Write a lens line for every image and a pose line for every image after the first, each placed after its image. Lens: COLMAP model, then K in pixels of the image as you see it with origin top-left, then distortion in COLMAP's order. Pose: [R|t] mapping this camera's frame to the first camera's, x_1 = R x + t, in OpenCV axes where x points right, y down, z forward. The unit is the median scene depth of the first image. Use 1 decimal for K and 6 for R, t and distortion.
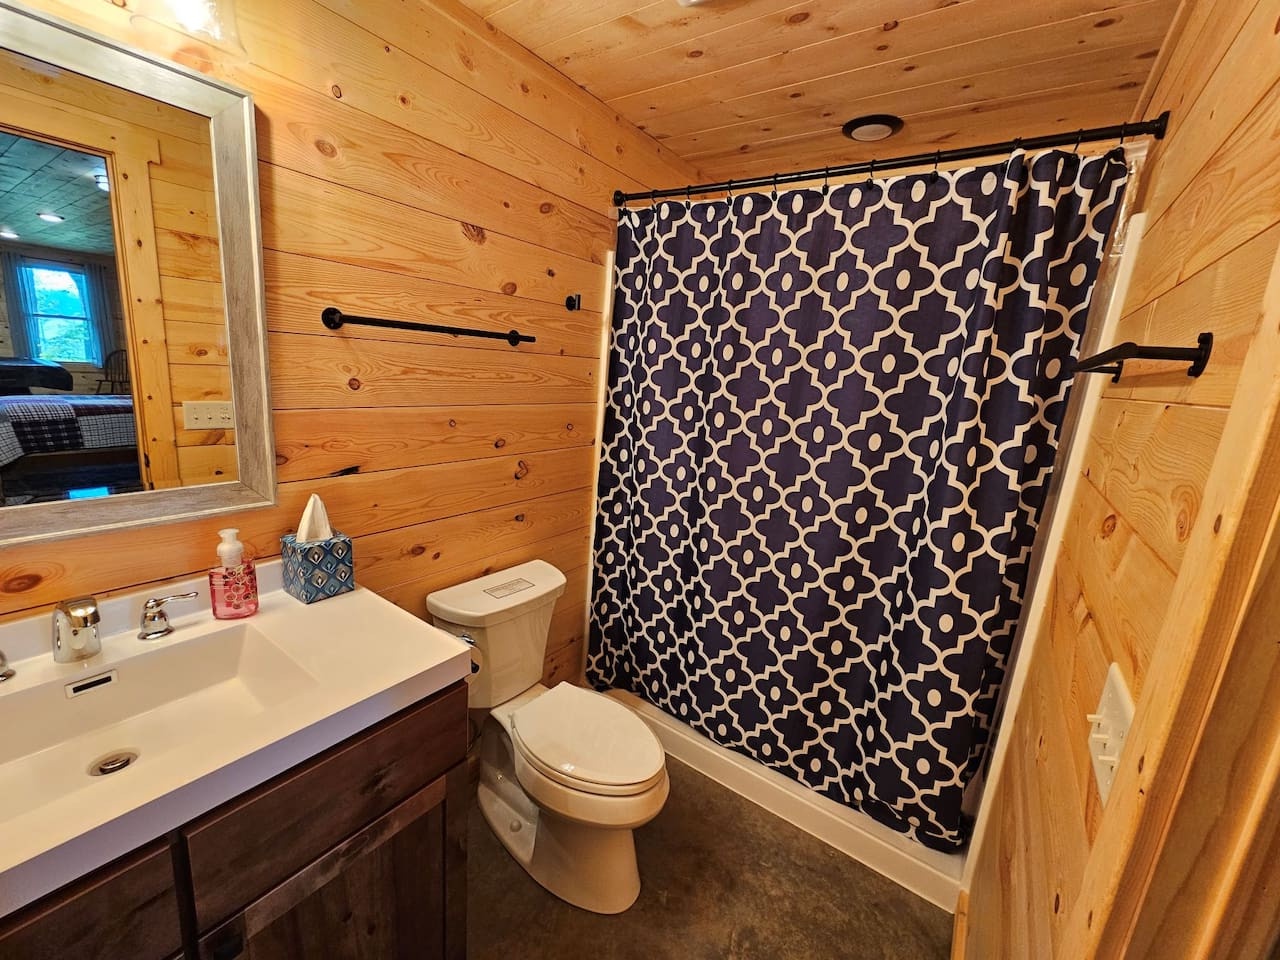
lens RADIAL K [[525.3, 0, 641.4], [0, 525.3, 475.1], [0, 0, 1]] dist [-0.002756, -0.000039]
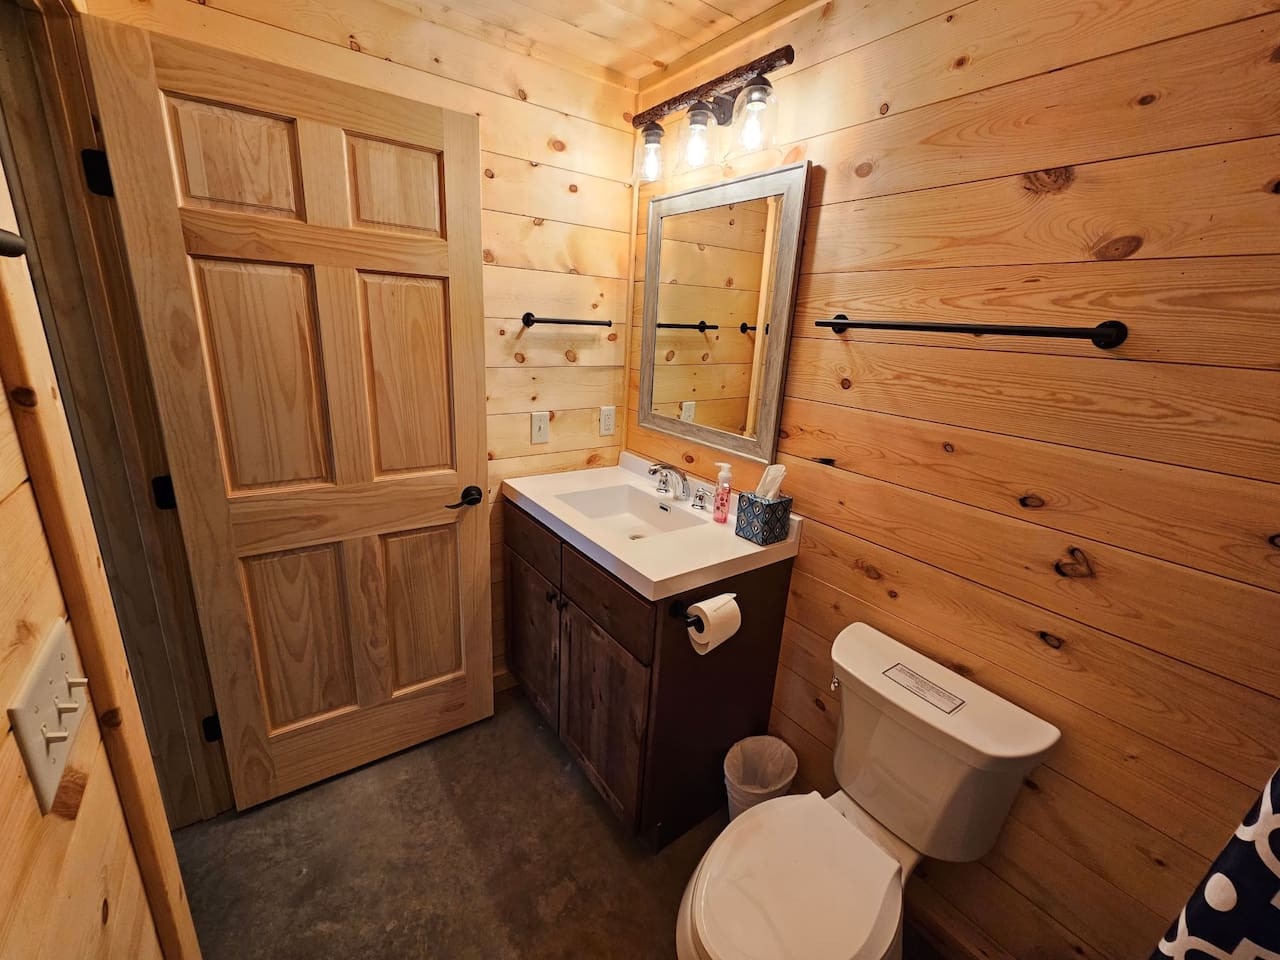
lens RADIAL K [[525.3, 0, 641.1], [0, 525.3, 478.2], [0, 0, 1]] dist [-0.002756, -0.000039]
pose [[-0.313571, 0.173080, -0.933658, 0.538623], [-0.279408, 0.922901, 0.264925, -0.141512], [0.907527, 0.343945, -0.241035, 0.821216]]
